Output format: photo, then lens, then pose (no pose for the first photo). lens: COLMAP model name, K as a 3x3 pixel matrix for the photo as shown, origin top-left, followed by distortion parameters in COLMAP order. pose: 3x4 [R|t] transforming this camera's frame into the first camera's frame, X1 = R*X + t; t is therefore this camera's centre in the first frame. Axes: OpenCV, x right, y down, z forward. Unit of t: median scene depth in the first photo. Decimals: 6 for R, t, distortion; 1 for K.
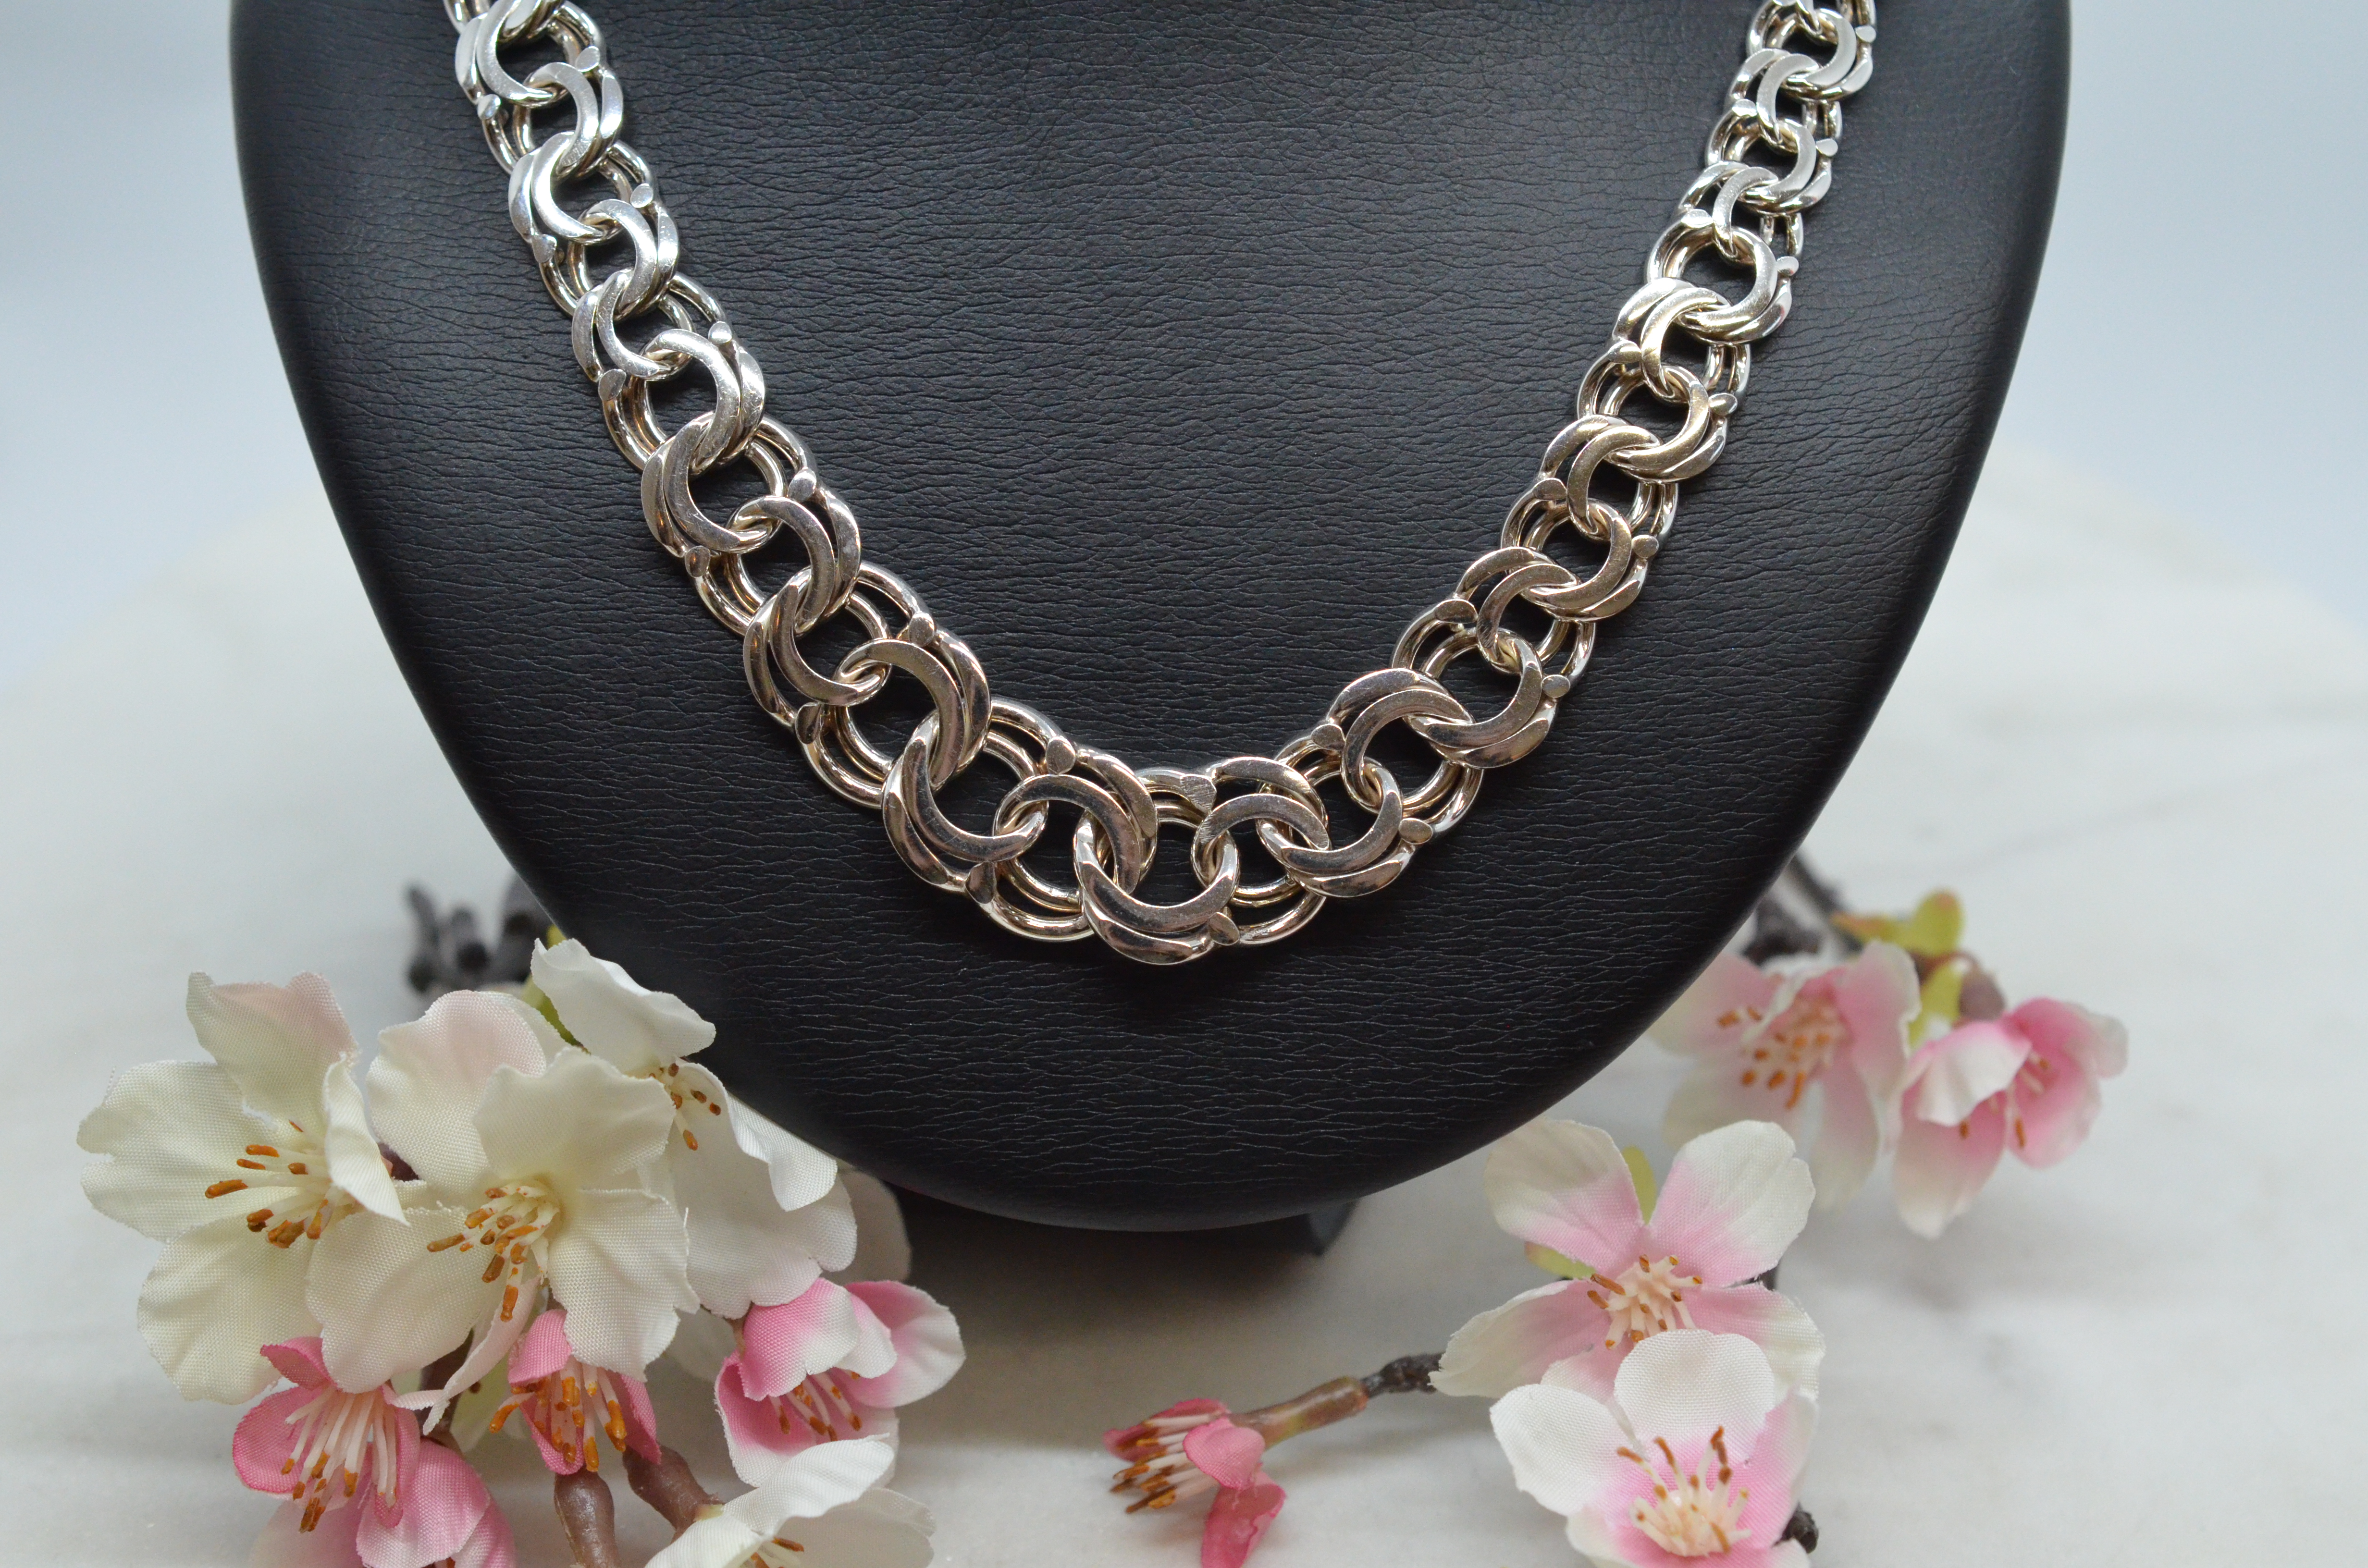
lens RADIAL K [[4065.2, 0, 1184.0], [0, 4065.2, 784.0], [0, 0, 1]] dist [0.017000, 0.085084]
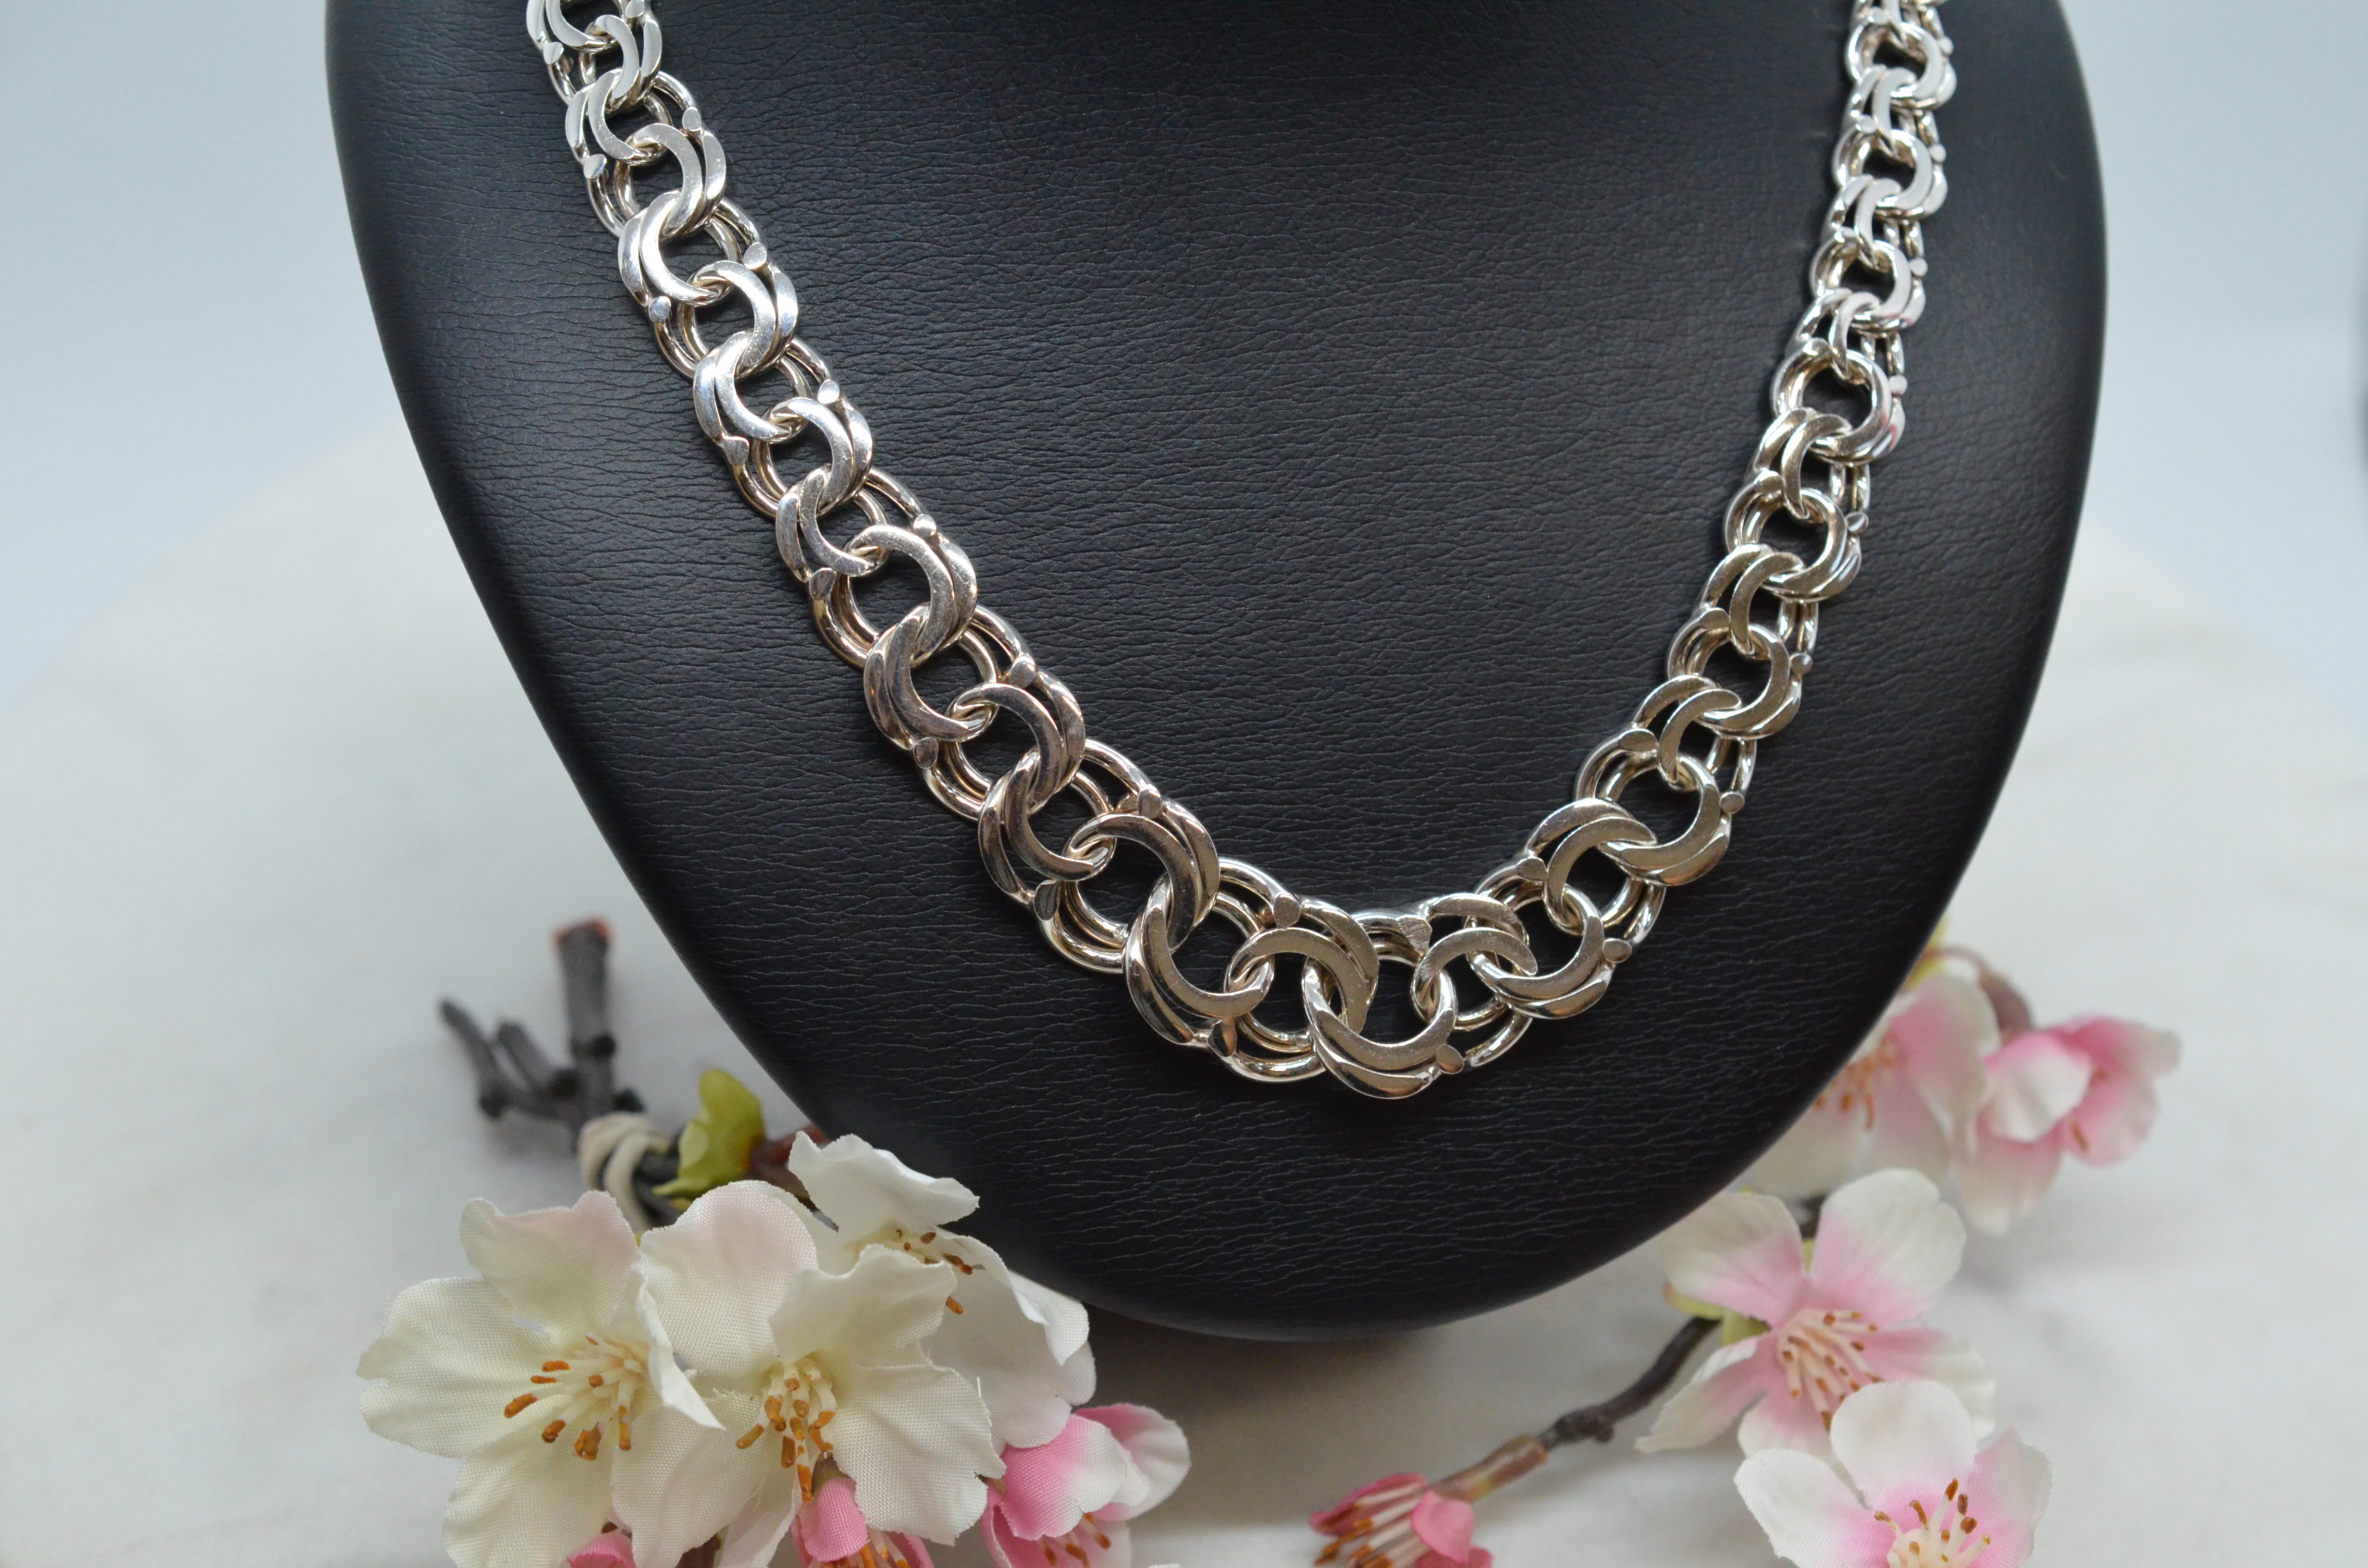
lens RADIAL K [[4065.2, 0, 1184.0], [0, 4065.2, 784.0], [0, 0, 1]] dist [0.017000, 0.085084]
pose [[0.978896, -0.084285, 0.186167, -0.245205], [0.069070, 0.993832, 0.086763, -0.130090], [-0.192331, -0.072073, 0.978680, -0.017741]]
